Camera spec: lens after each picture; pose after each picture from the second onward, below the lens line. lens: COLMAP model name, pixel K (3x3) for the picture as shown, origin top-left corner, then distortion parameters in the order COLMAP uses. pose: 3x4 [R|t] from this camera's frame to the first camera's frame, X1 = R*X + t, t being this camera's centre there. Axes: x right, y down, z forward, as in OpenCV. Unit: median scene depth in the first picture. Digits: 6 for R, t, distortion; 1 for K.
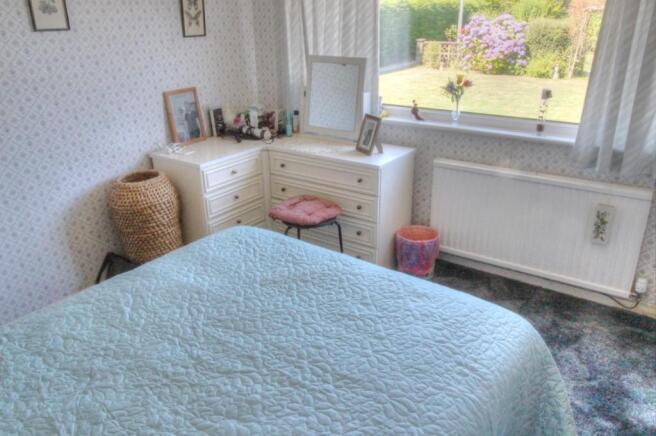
lens RADIAL K [[514.1, 0, 330.7], [0, 514.1, 218.8], [0, 0, 1]] dist [0.011195, -0.003942]
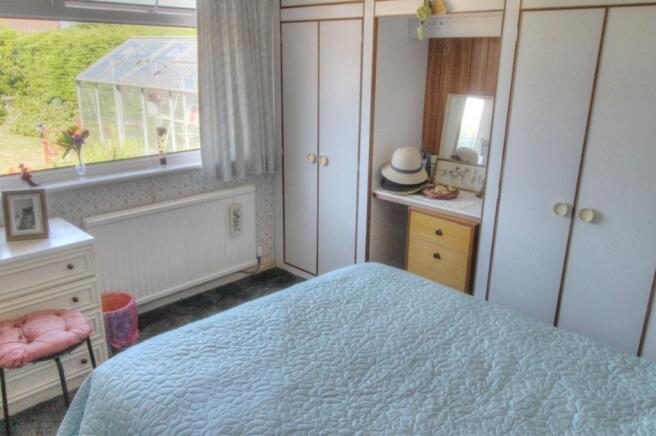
lens RADIAL K [[514.1, 0, 330.7], [0, 514.1, 218.8], [0, 0, 1]] dist [0.011195, -0.003942]
pose [[0.164490, -0.289556, 0.942921, -0.613949], [0.361116, 0.907253, 0.215608, -0.170551], [-0.917899, 0.305039, 0.253797, 0.417162]]
